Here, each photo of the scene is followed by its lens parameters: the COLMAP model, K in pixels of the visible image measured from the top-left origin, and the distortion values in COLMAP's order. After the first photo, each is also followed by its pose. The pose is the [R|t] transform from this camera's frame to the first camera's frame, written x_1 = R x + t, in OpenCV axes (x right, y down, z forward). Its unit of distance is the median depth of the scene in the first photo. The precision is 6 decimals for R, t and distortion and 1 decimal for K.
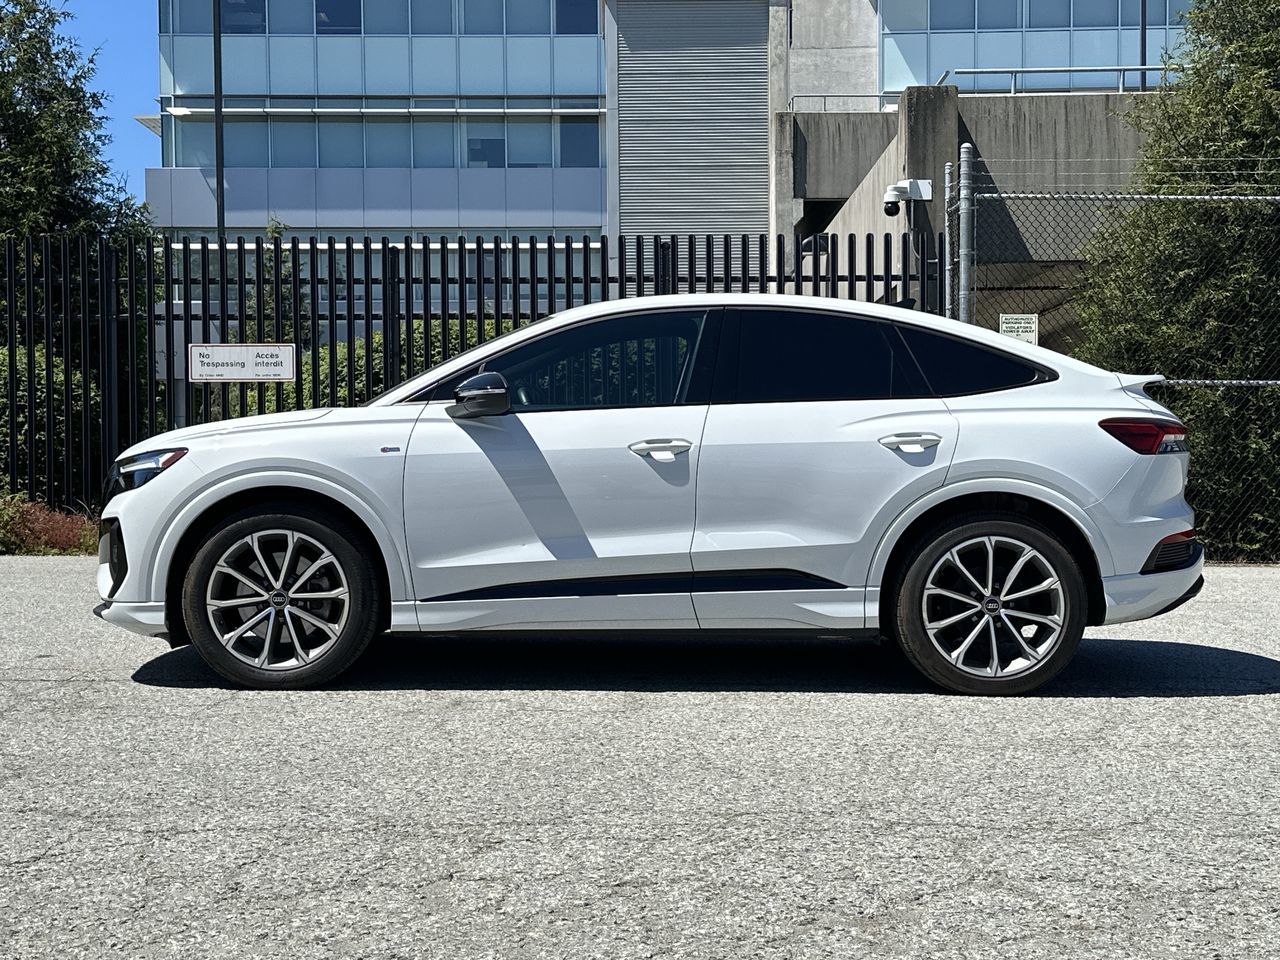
lens RADIAL K [[1832.7, 0, 622.9], [0, 1832.7, 479.7], [0, 0, 1]] dist [0.141527, 0.000000]
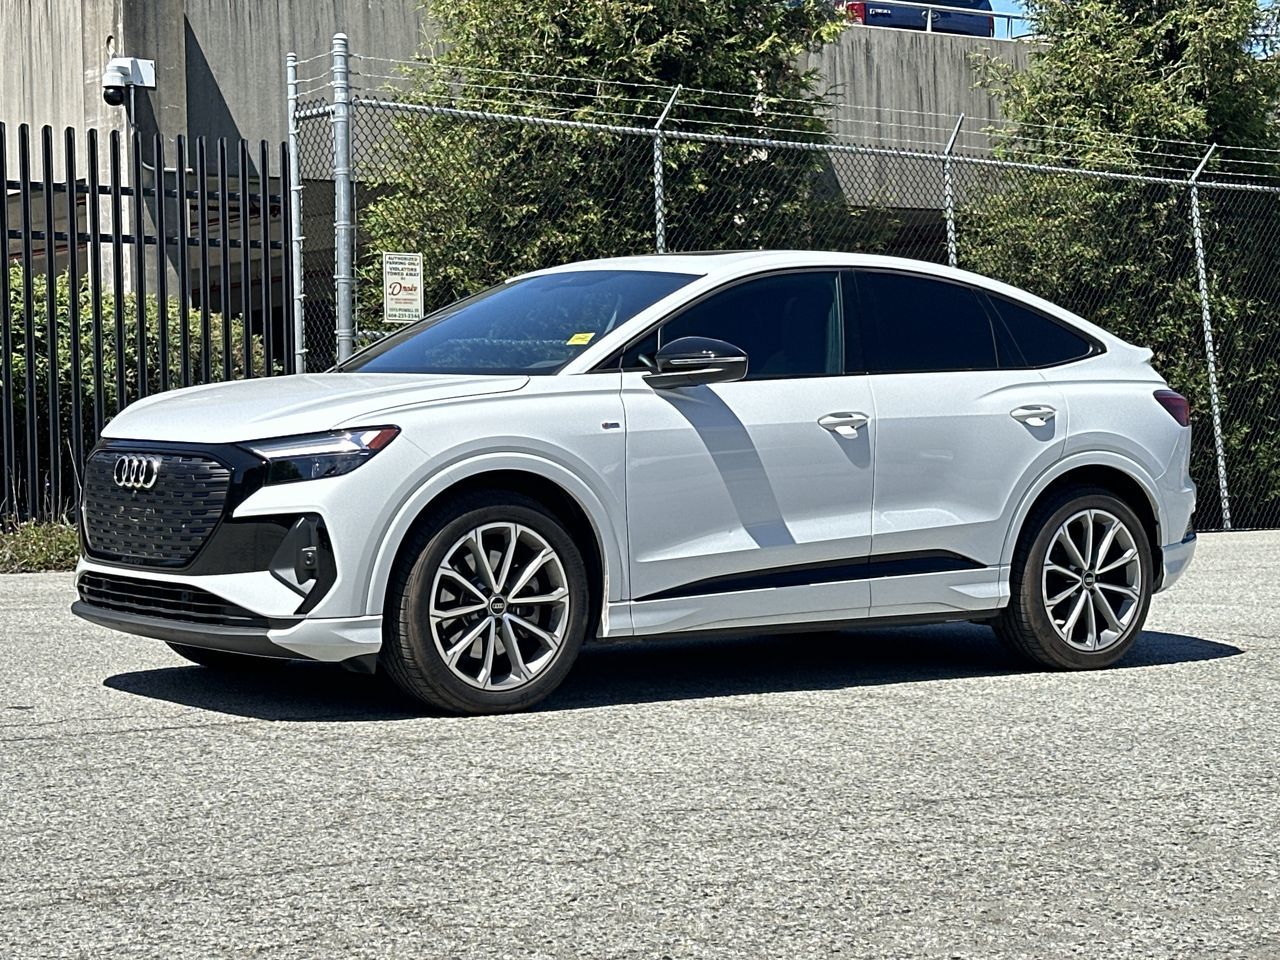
lens RADIAL K [[2752.9, 0, 642.2], [0, 2752.9, 481.2], [0, 0, 1]] dist [0.140293, 0.000000]
pose [[0.788279, -0.017433, 0.615070, -0.900776], [0.013212, 0.999848, 0.011406, -0.004896], [-0.615176, -0.000865, 0.788390, -0.023143]]
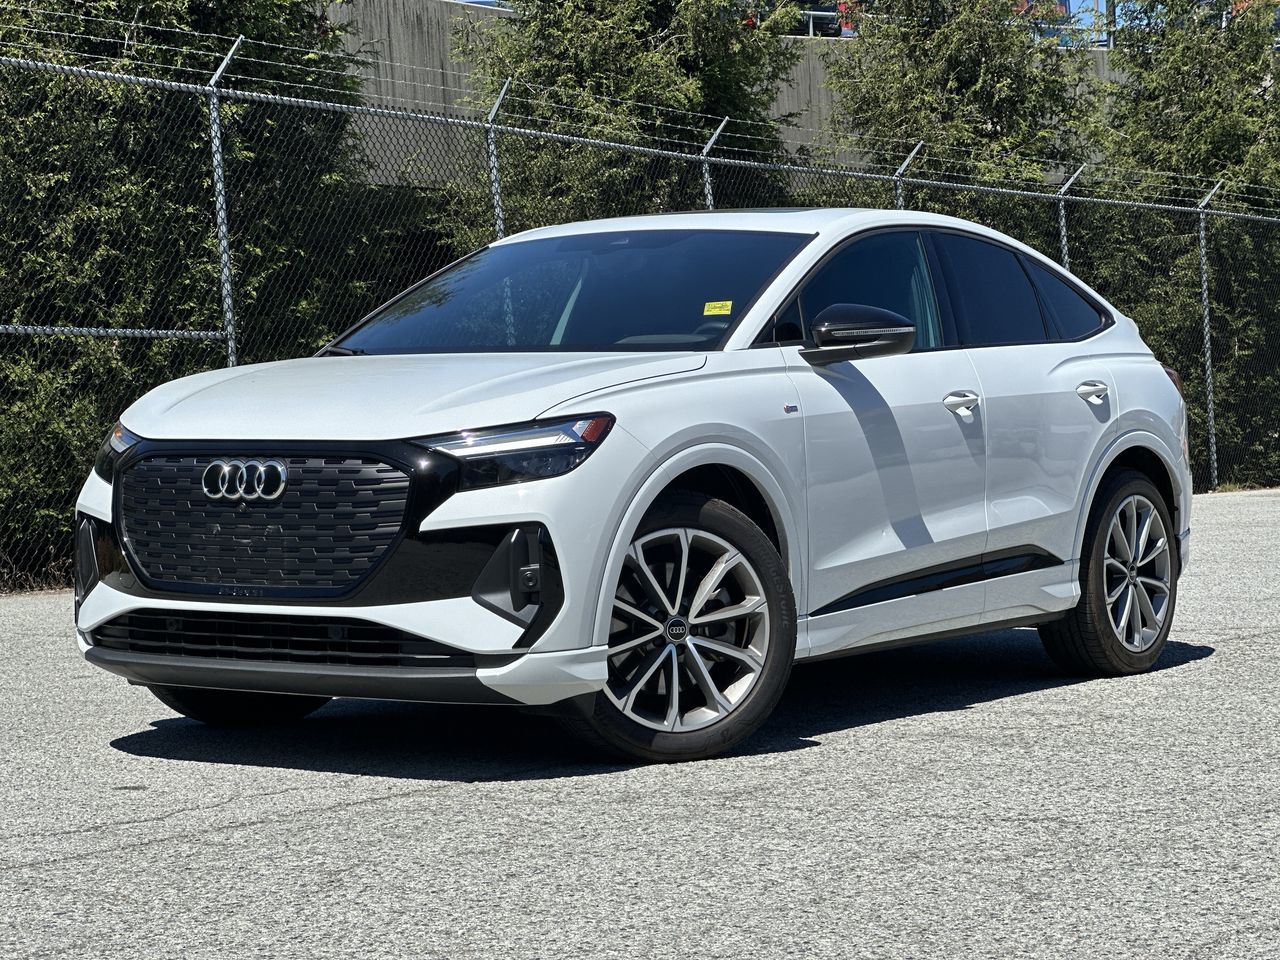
lens RADIAL K [[2965.1, 0, 733.7], [0, 2965.1, 473.6], [0, 0, 1]] dist [0.096475, 0.000000]
pose [[0.530341, -0.032361, 0.847166, -1.123070], [0.039506, 0.999129, 0.013435, -0.007610], [-0.846863, 0.026343, 0.531158, 0.395517]]
